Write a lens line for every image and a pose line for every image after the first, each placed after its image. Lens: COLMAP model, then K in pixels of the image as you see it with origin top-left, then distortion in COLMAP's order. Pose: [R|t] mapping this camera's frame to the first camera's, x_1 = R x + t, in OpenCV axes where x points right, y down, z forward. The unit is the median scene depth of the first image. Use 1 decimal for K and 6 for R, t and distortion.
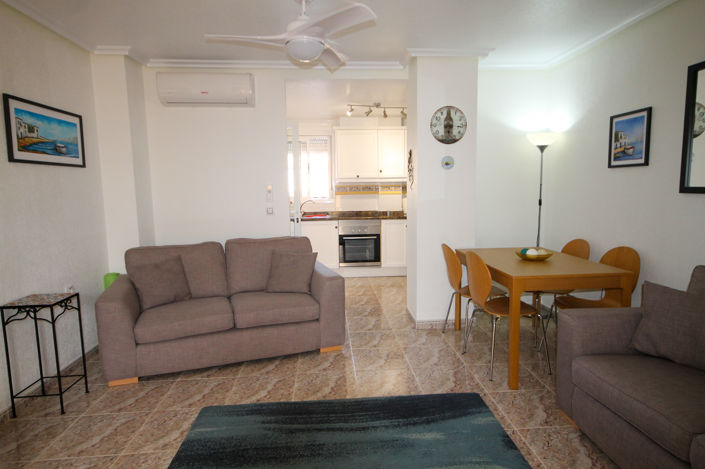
lens RADIAL K [[425.2, 0, 353.4], [0, 425.2, 233.8], [0, 0, 1]] dist [-0.000015, 0.000145]
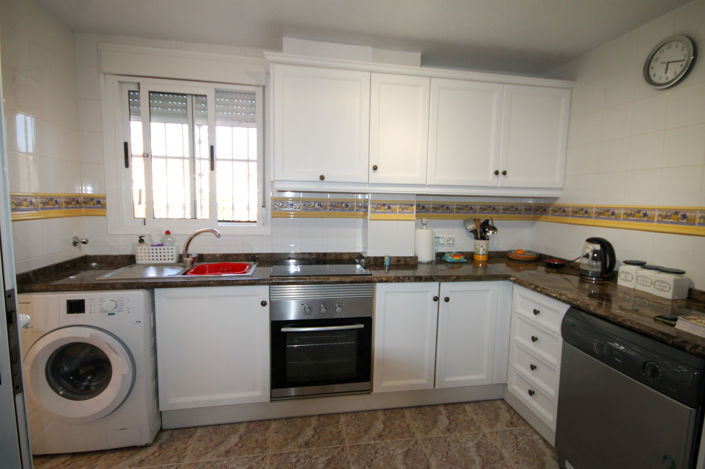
lens RADIAL K [[331.9, 0, 349.6], [0, 331.9, 234.0], [0, 0, 1]] dist [-0.001469, 0.000115]
pose [[0.995211, 0.021830, 0.095281, 0.007593], [-0.021049, 0.999736, -0.009193, -0.075339], [-0.095457, 0.007143, 0.995408, 0.658692]]
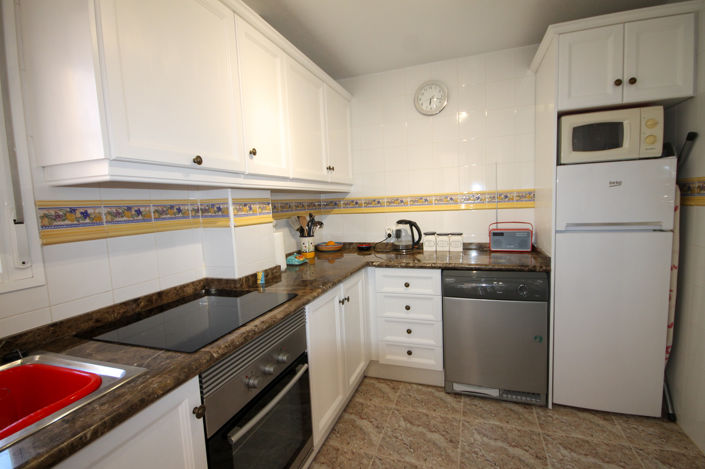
lens RADIAL K [[331.9, 0, 351.1], [0, 331.9, 235.9], [0, 0, 1]] dist [-0.001469, 0.000115]
pose [[0.413462, -0.095836, 0.905464, -0.130929], [0.135743, 0.989820, 0.042780, -0.086294], [-0.900346, 0.105223, 0.422262, 0.829885]]
